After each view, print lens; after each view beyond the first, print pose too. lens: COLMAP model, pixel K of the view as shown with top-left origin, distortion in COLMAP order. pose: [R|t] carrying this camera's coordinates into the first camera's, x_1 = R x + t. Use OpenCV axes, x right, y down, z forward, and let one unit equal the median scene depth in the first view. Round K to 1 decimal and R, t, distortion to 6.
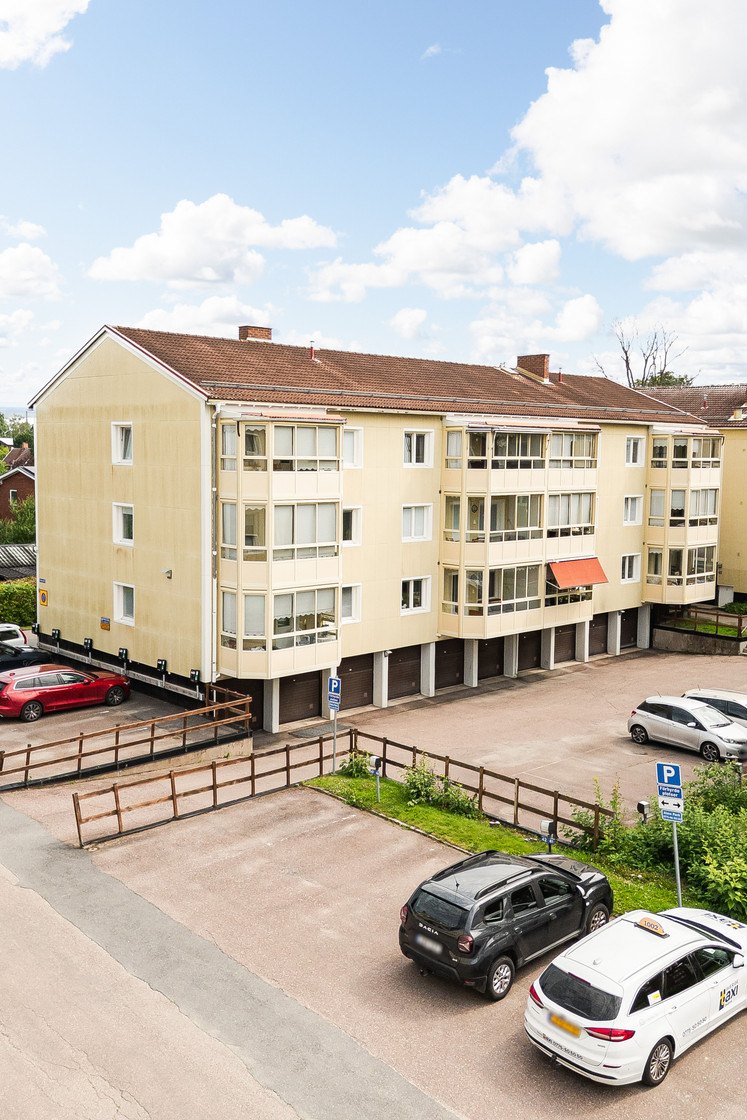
lens RADIAL K [[996.9, 0, 390.9], [0, 996.9, 555.2], [0, 0, 1]] dist [0.001362, 0.003556]
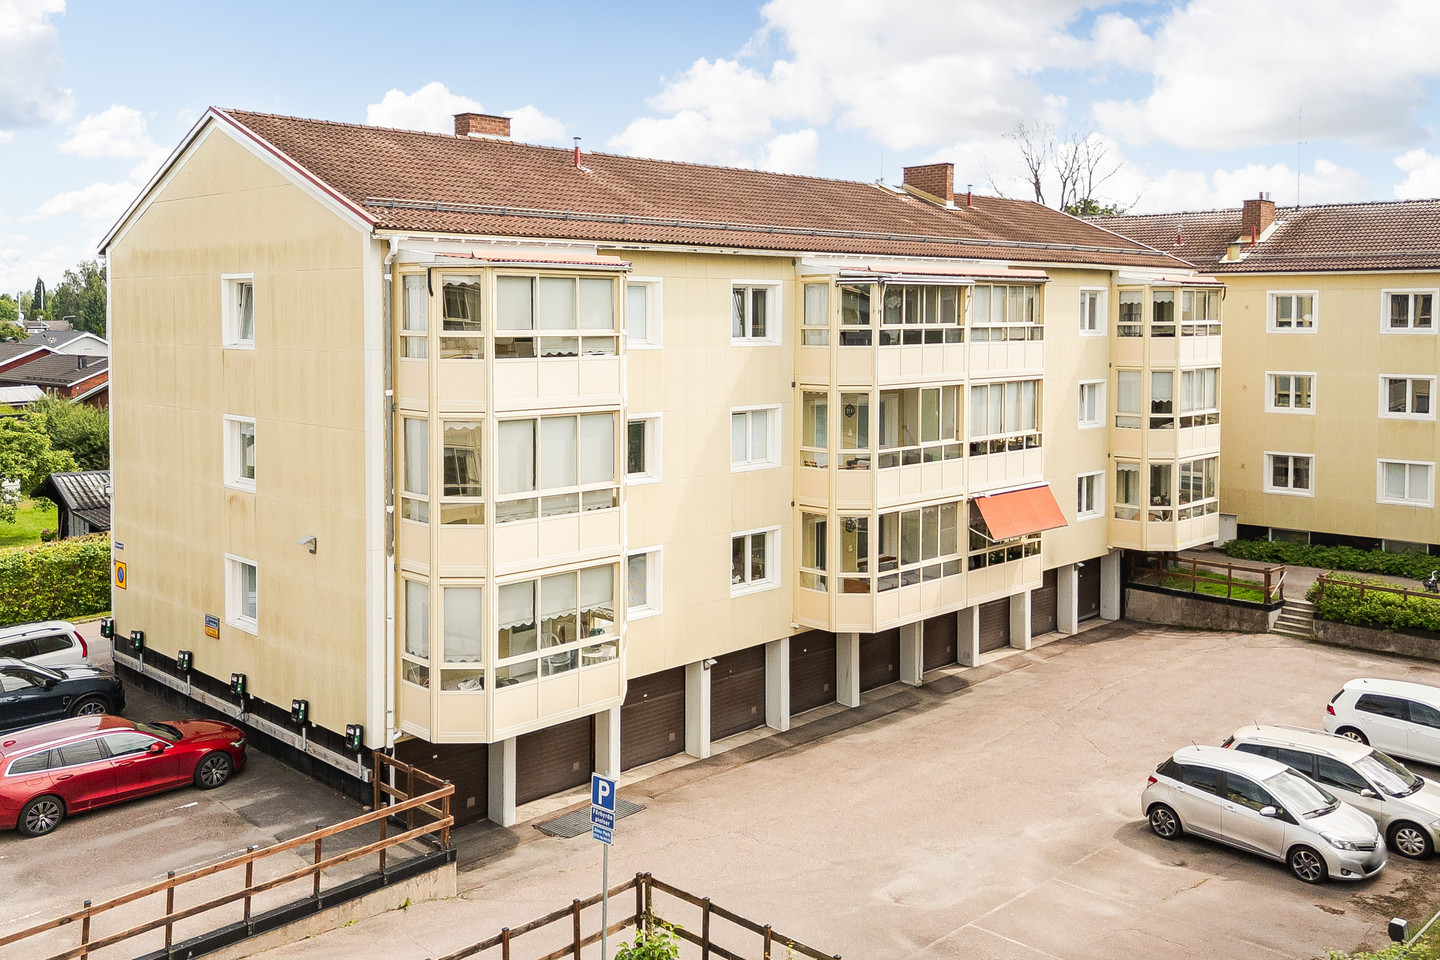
lens RADIAL K [[1312.8, 0, 720.0], [0, 1312.8, 373.1], [0, 0, 1]] dist [0.001101, -0.006026]
pose [[0.999885, -0.013334, 0.007248, -0.000306], [0.013734, 0.998204, -0.058304, -0.026644], [-0.006458, 0.058397, 0.998273, 0.228724]]
